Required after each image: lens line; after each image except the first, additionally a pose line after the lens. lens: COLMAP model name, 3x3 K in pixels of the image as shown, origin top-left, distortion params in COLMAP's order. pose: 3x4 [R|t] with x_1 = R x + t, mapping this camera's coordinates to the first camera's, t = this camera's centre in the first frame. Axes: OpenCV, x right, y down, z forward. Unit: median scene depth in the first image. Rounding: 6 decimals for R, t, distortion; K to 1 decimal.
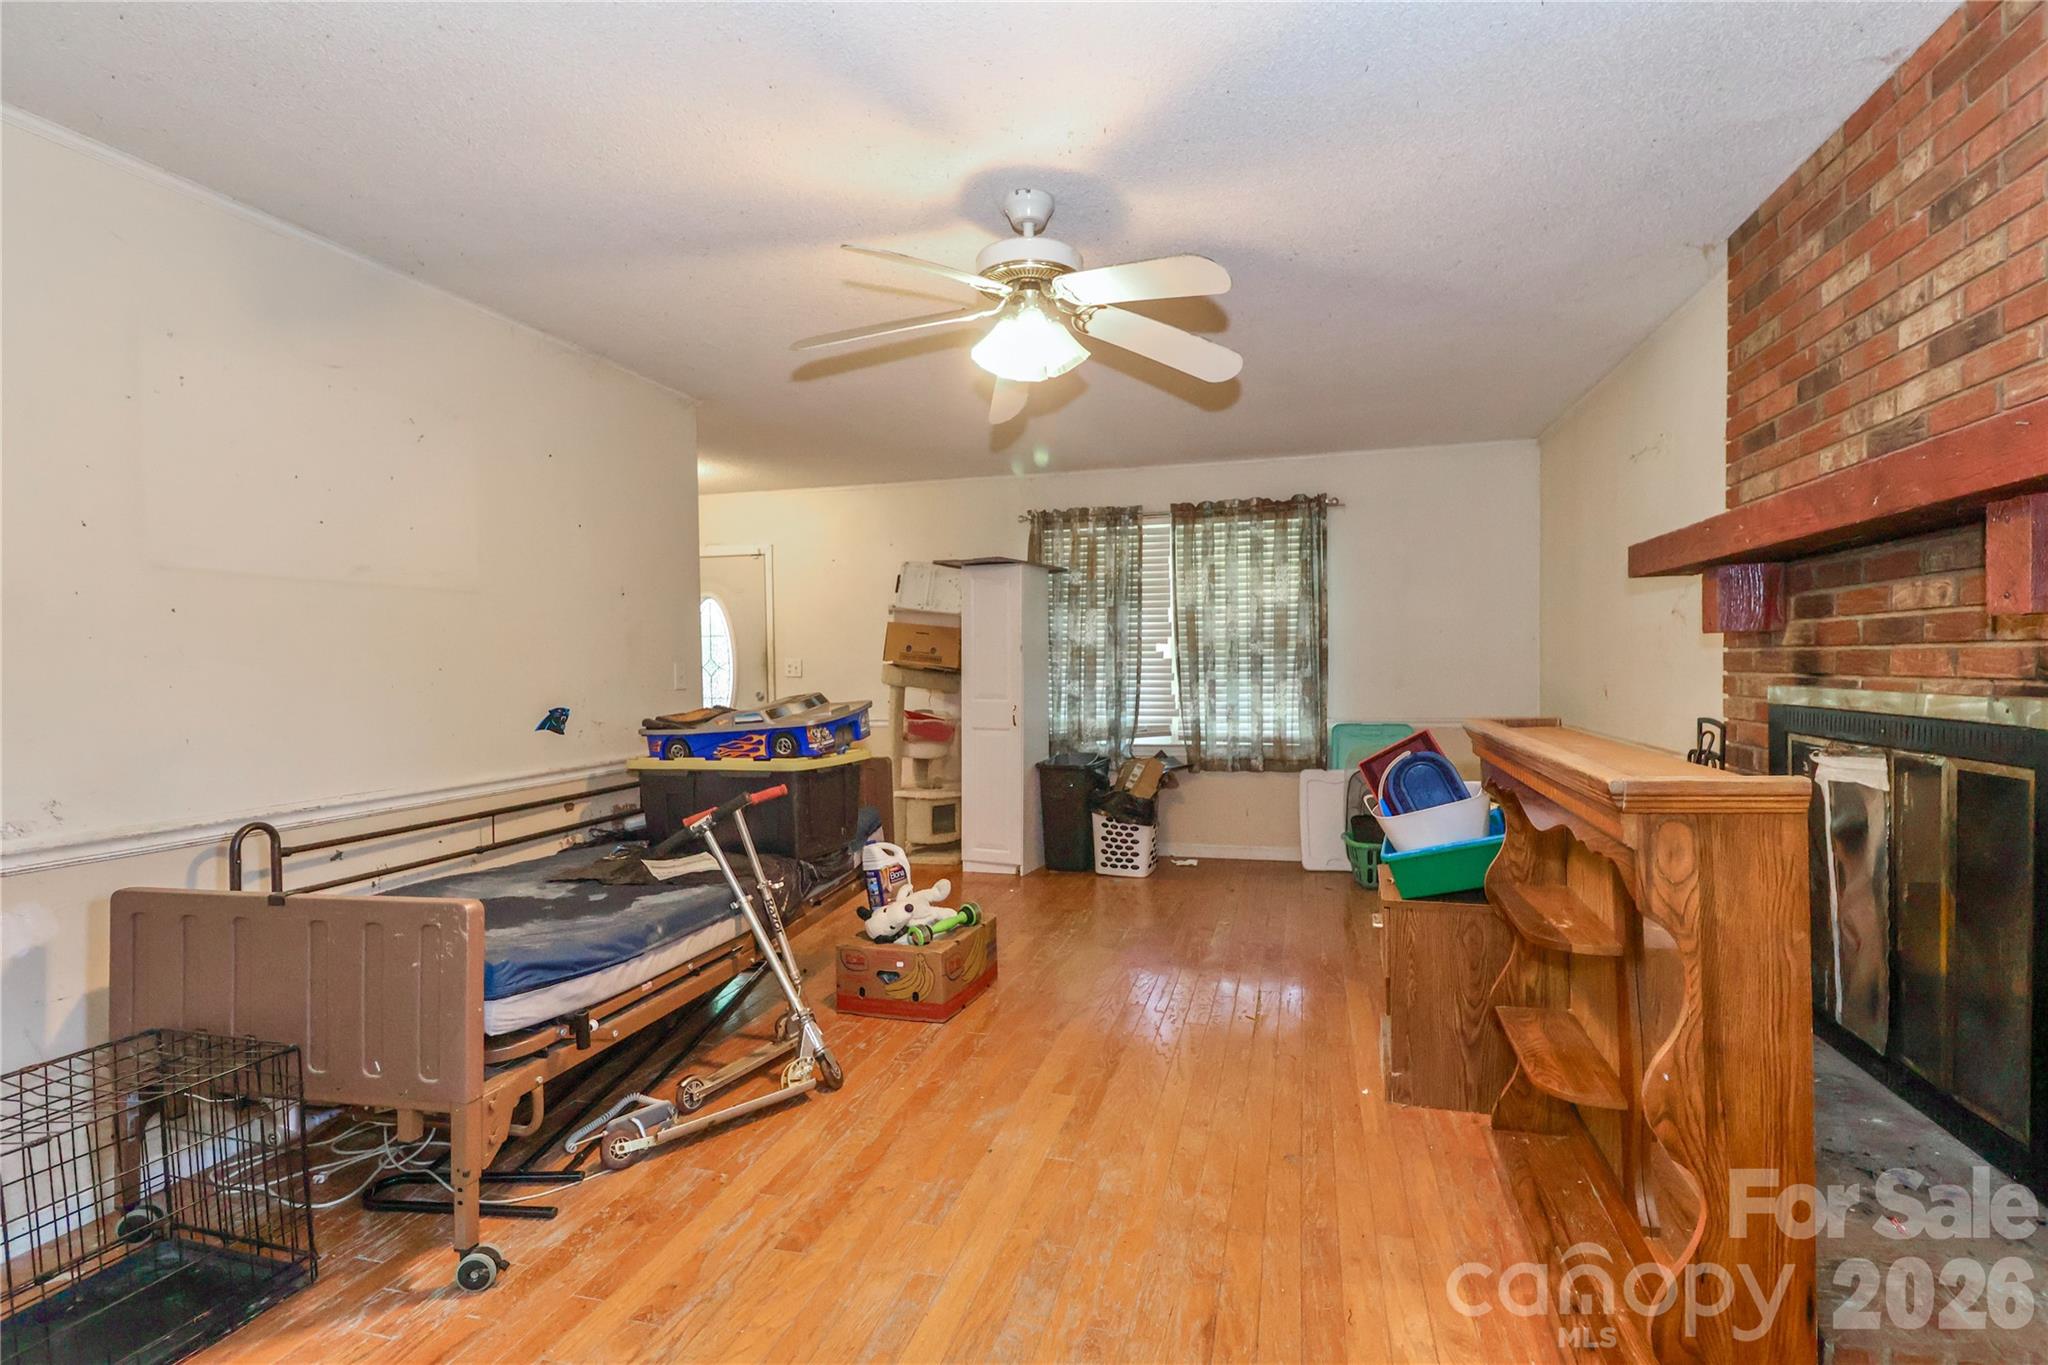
lens RADIAL K [[950.0, 0, 1051.5], [0, 950.0, 696.4], [0, 0, 1]] dist [0.016545, -0.012021]
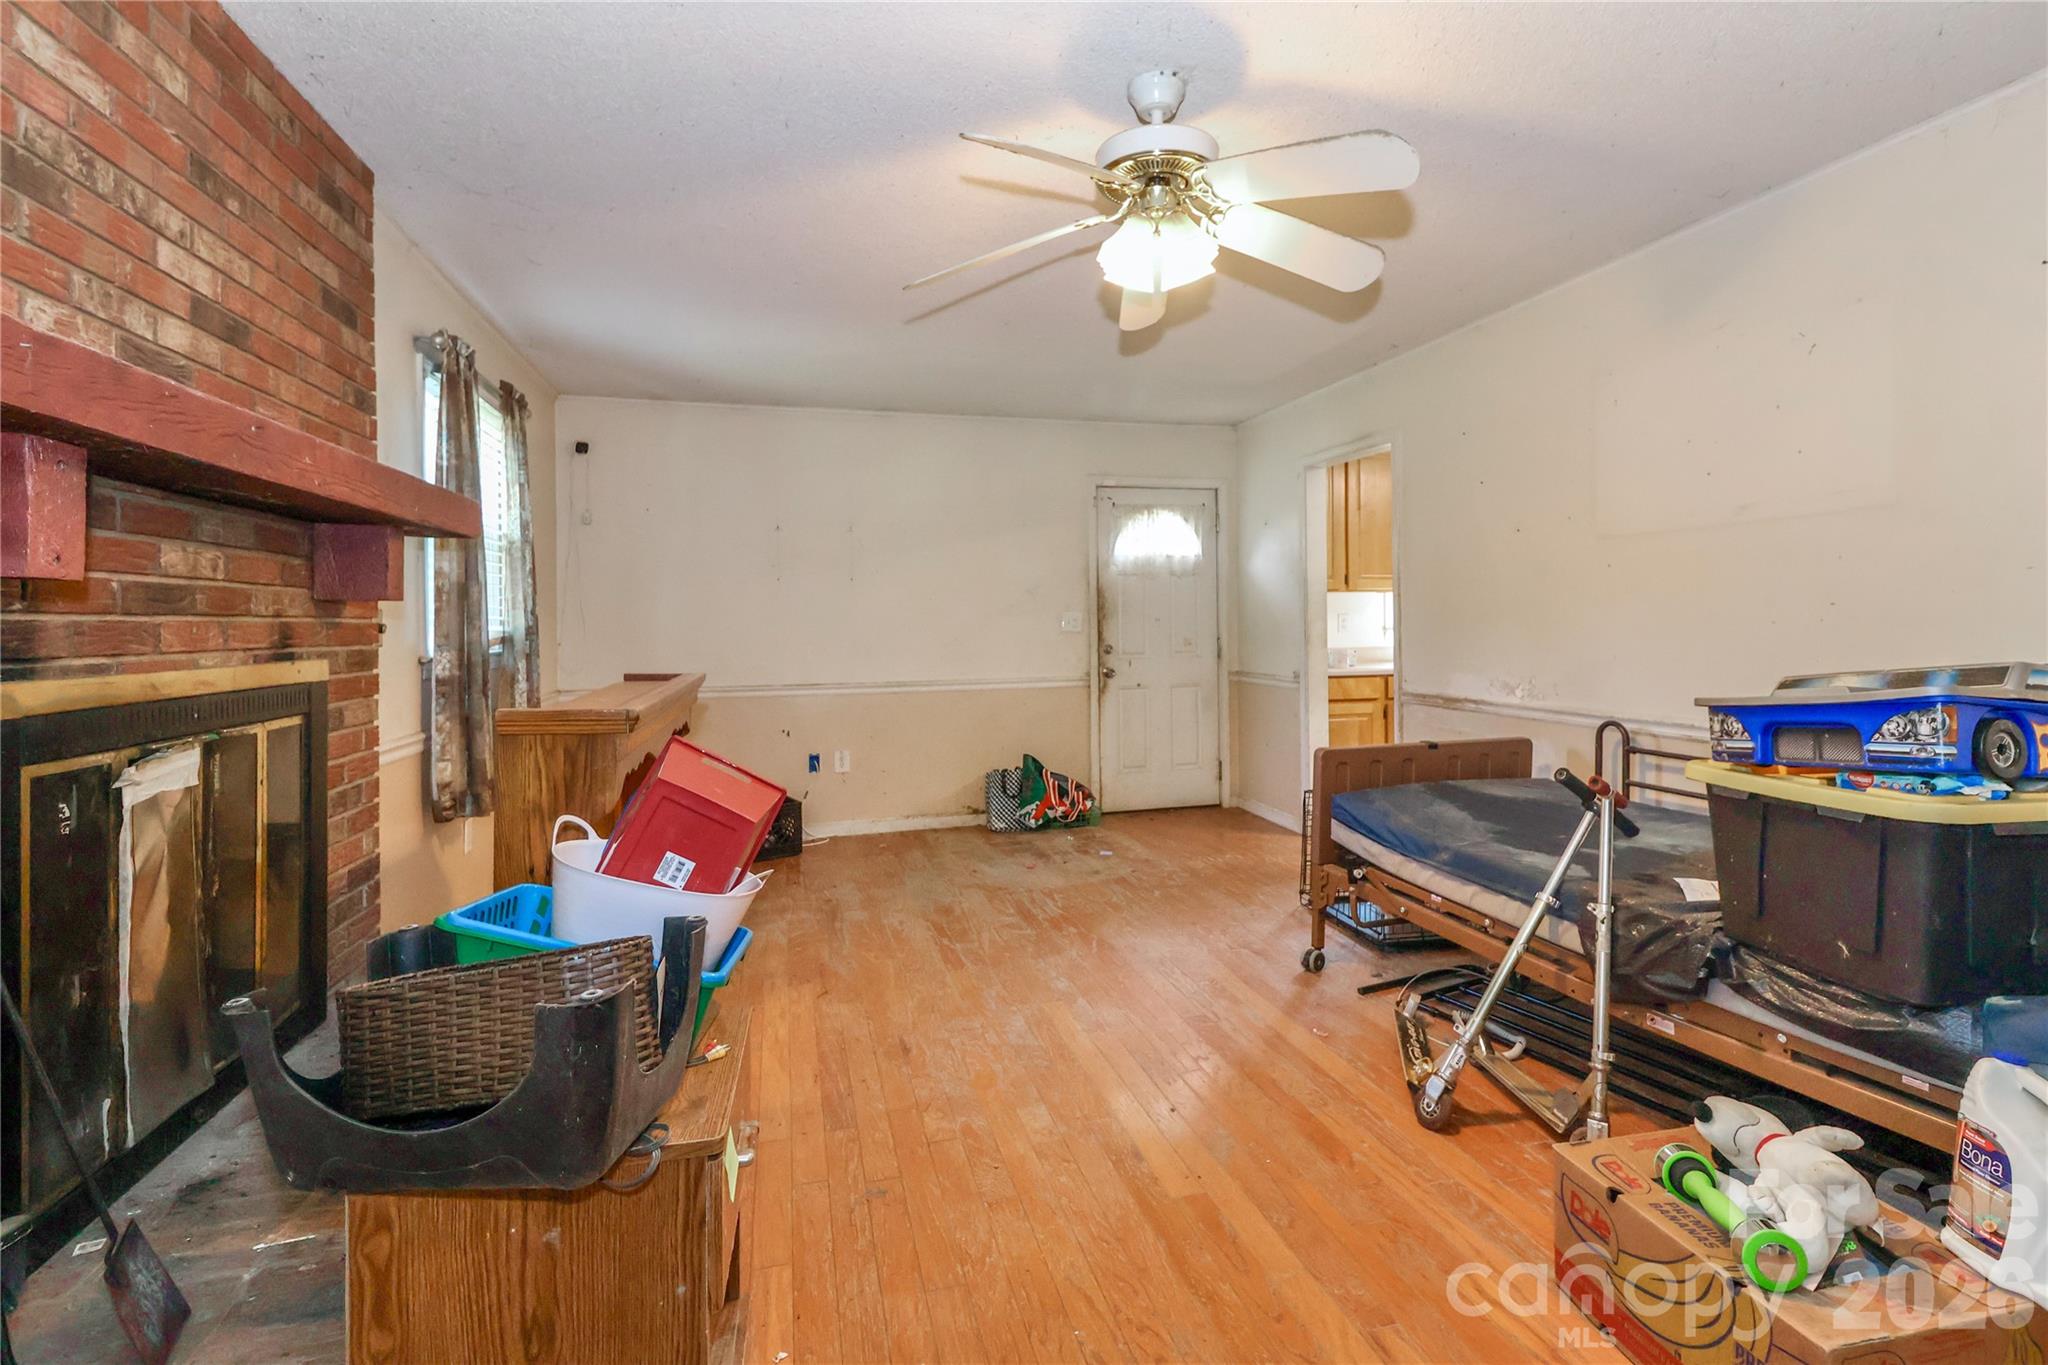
lens RADIAL K [[951.8, 0, 1037.7], [0, 951.8, 632.8], [0, 0, 1]] dist [0.014716, -0.011650]
pose [[-0.864848, 0.030079, -0.501132, 0.233520], [0.006064, 0.998757, 0.049482, -0.027761], [0.501997, 0.039755, -0.863955, 0.769200]]
